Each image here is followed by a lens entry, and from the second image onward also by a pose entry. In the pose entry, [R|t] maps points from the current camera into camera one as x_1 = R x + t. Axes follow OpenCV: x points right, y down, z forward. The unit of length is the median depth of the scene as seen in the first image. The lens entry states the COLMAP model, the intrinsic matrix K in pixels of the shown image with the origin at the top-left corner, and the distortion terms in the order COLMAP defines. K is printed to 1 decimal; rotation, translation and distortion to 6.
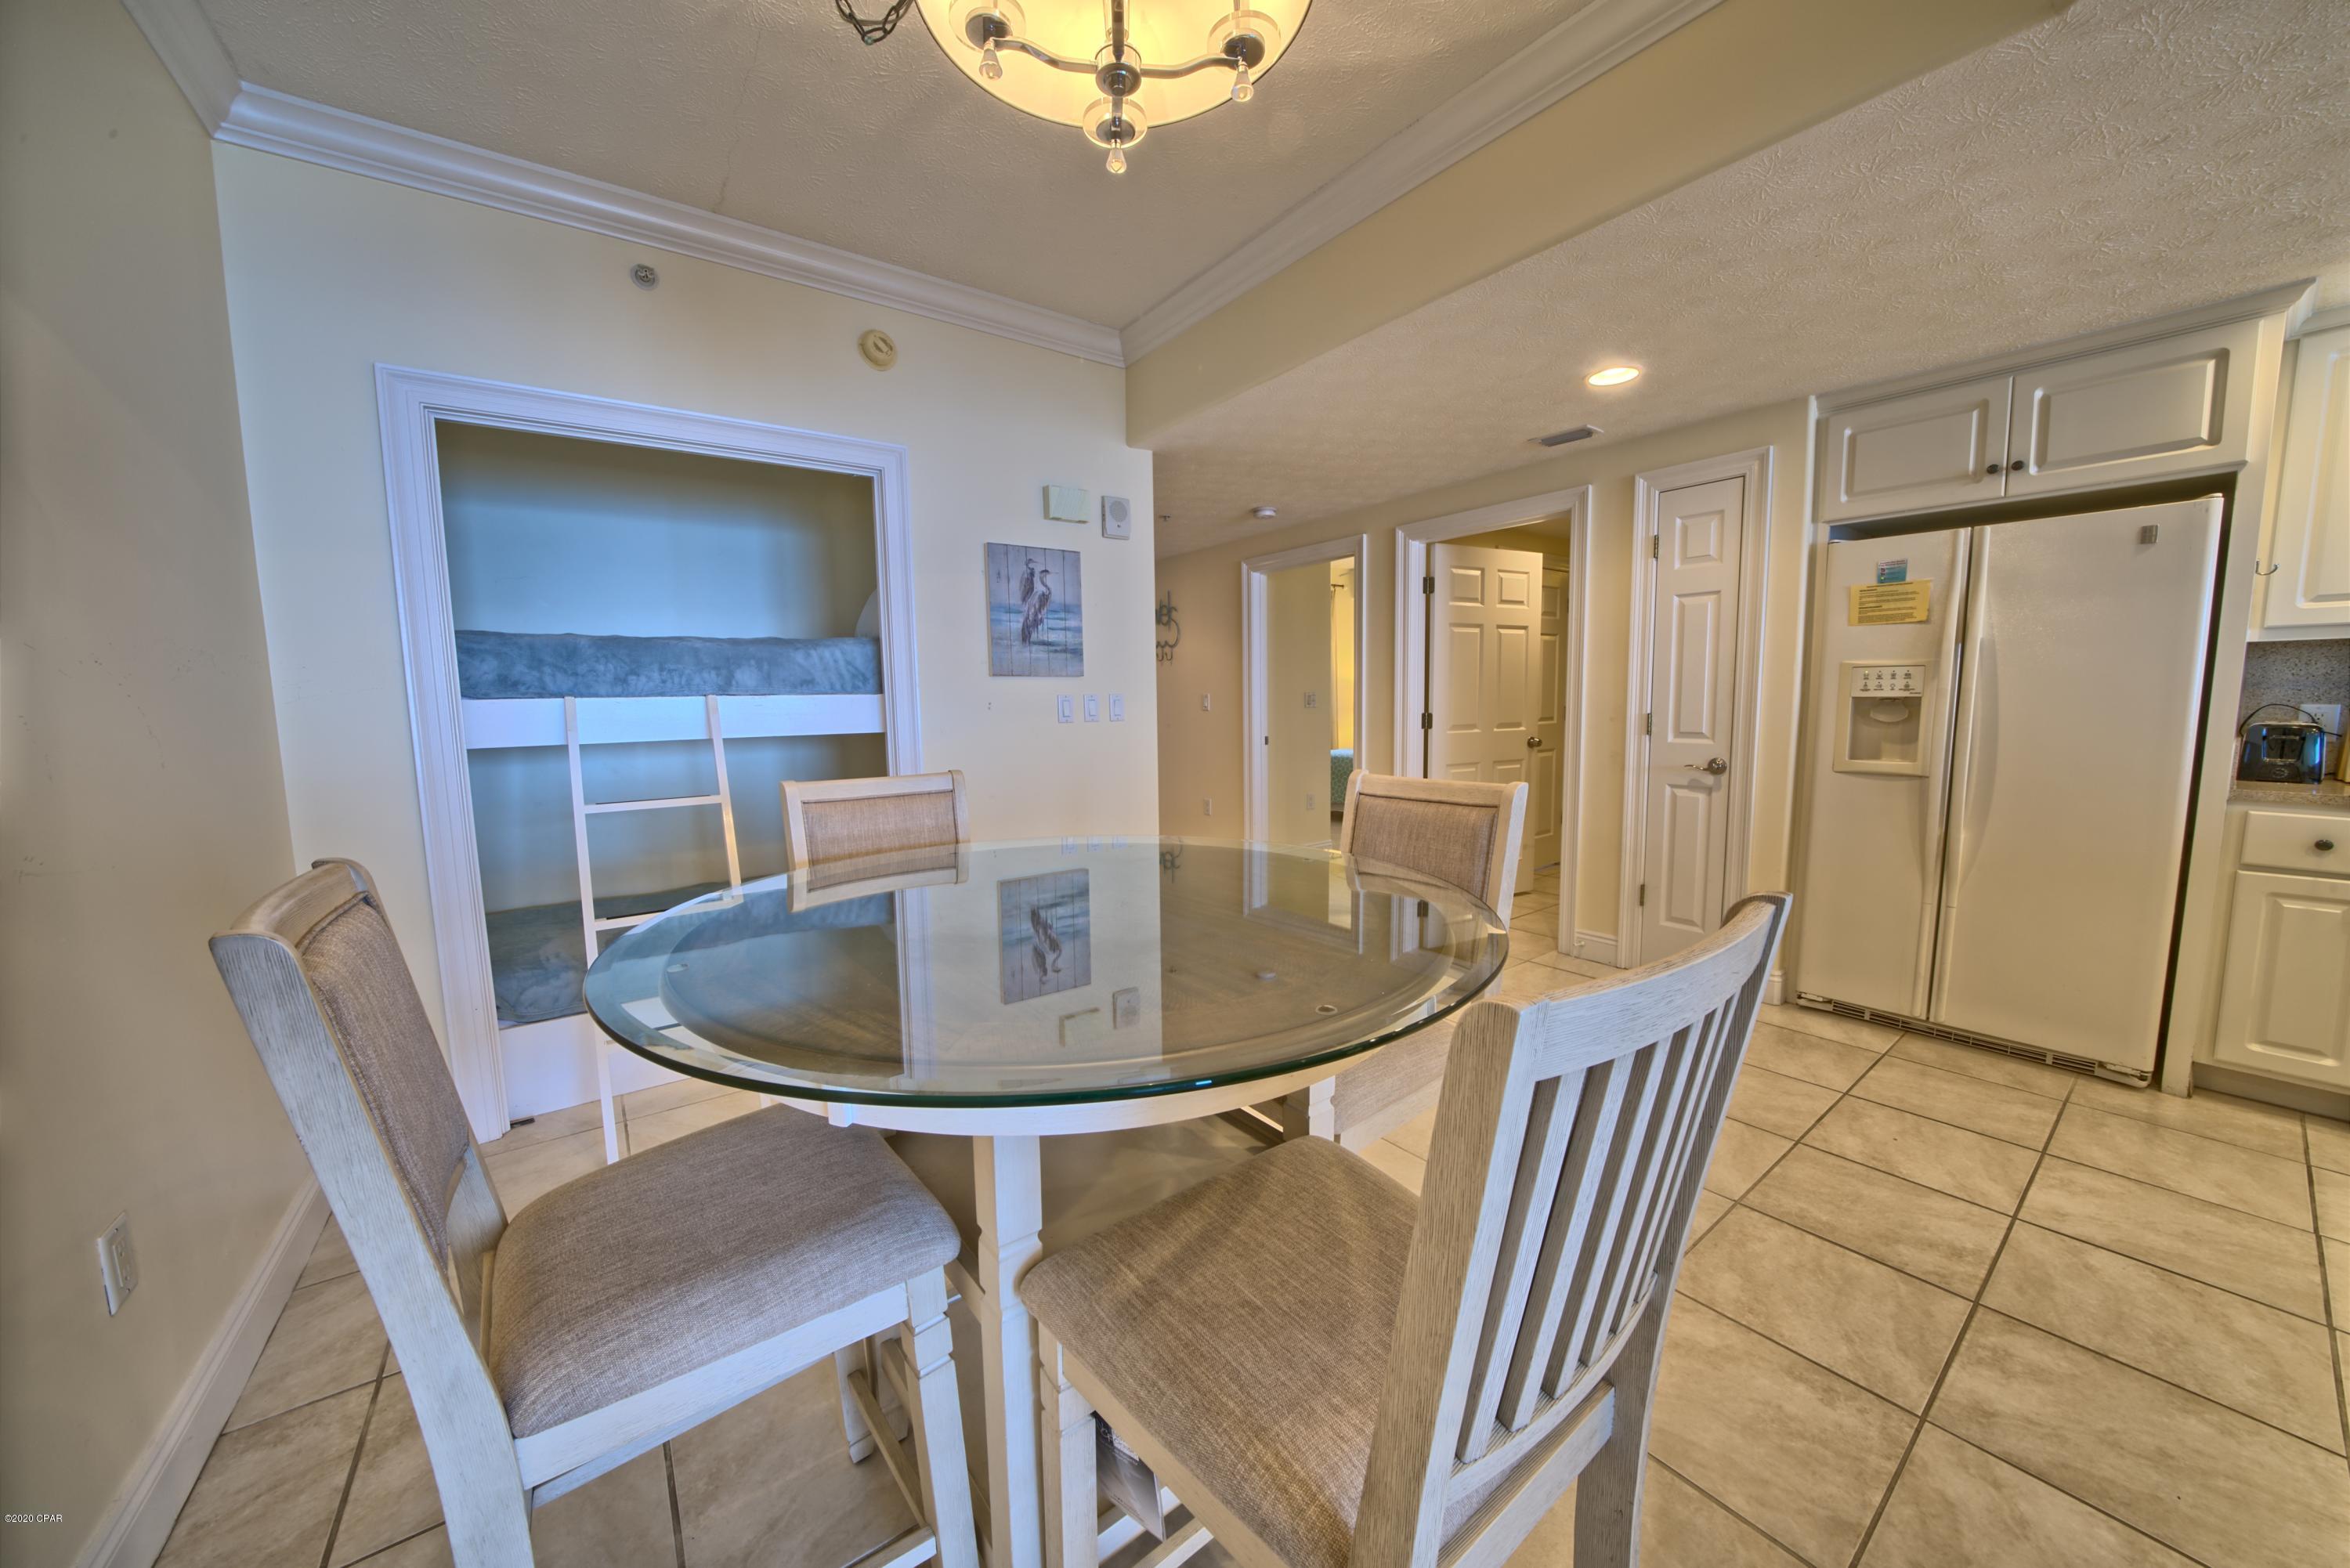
lens RADIAL K [[809.6, 0, 1167.9], [0, 809.6, 785.6], [0, 0, 1]] dist [-0.029096, 0.003945]
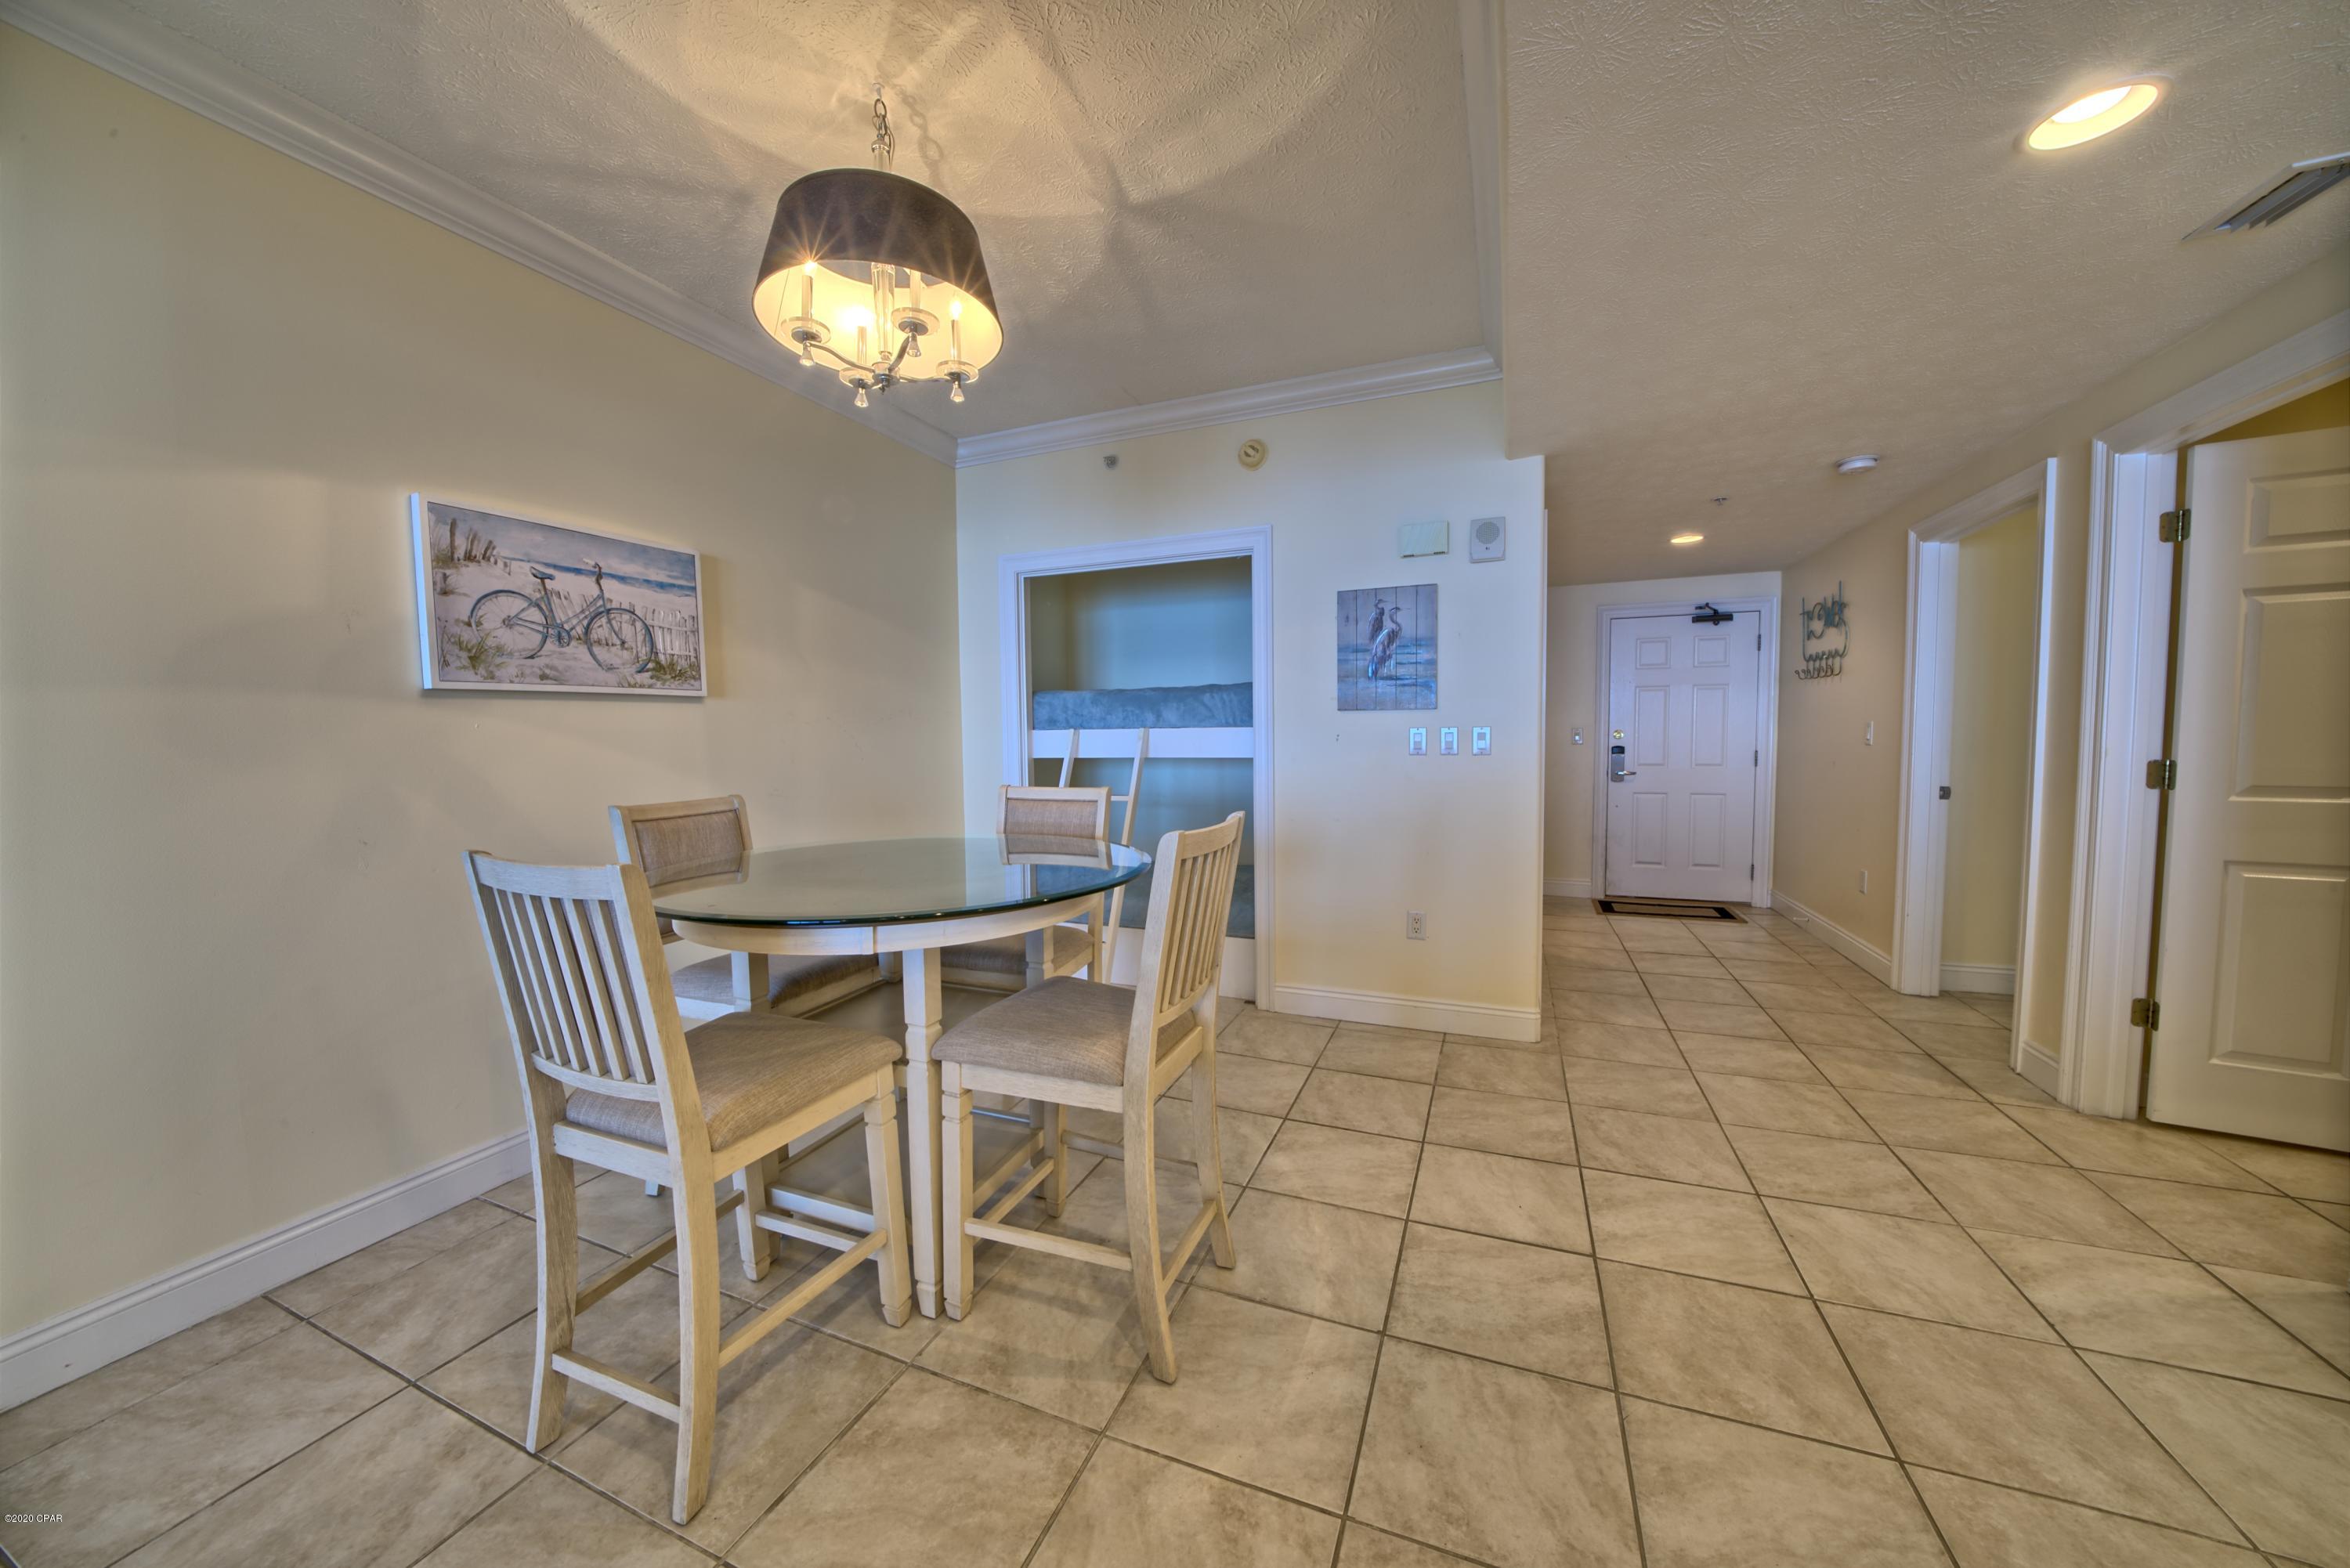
lens RADIAL K [[809.6, 0, 1167.9], [0, 809.6, 785.6], [0, 0, 1]] dist [-0.029096, 0.003945]
pose [[0.520932, 0.064960, -0.851123, 0.618266], [-0.086626, 0.995975, 0.022996, -0.039349], [0.849191, 0.061750, 0.524463, 0.231333]]
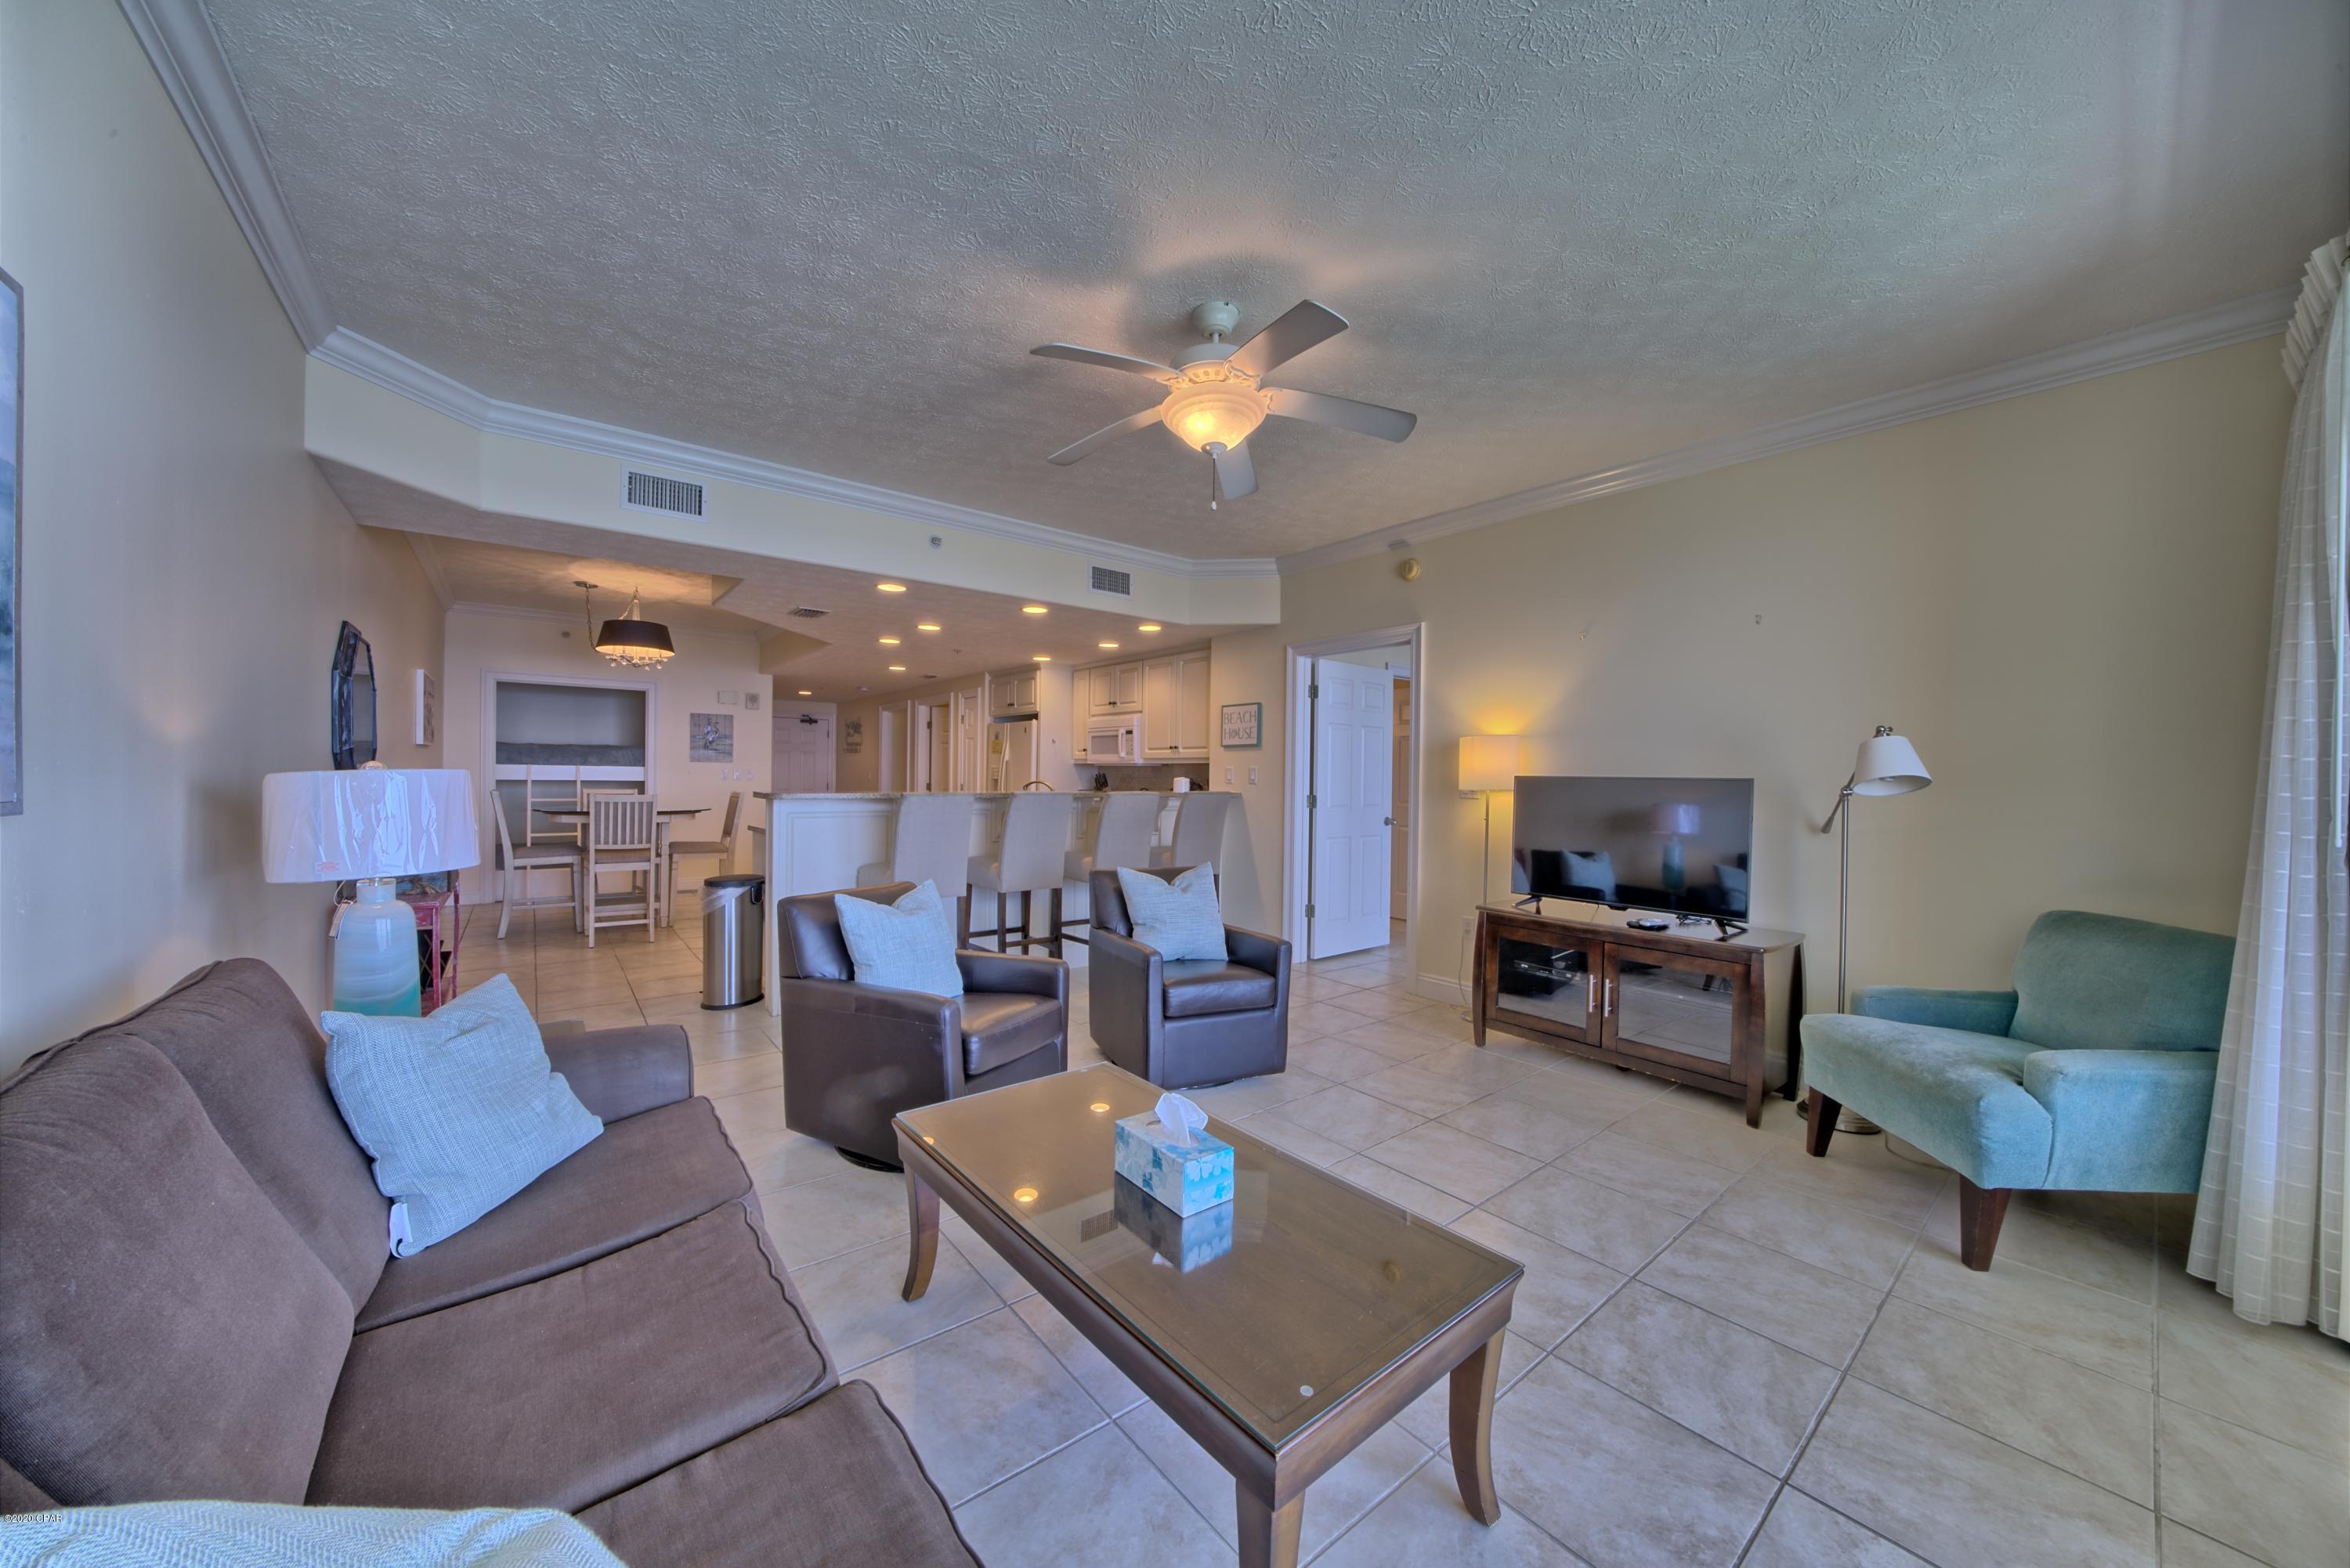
lens RADIAL K [[809.6, 0, 1167.9], [0, 809.6, 785.6], [0, 0, 1]] dist [-0.029096, 0.003945]
pose [[0.998380, 0.032144, 0.046954, 1.269070], [-0.027455, 0.994876, -0.097302, 0.163478], [-0.049841, 0.095855, 0.994147, -1.756449]]
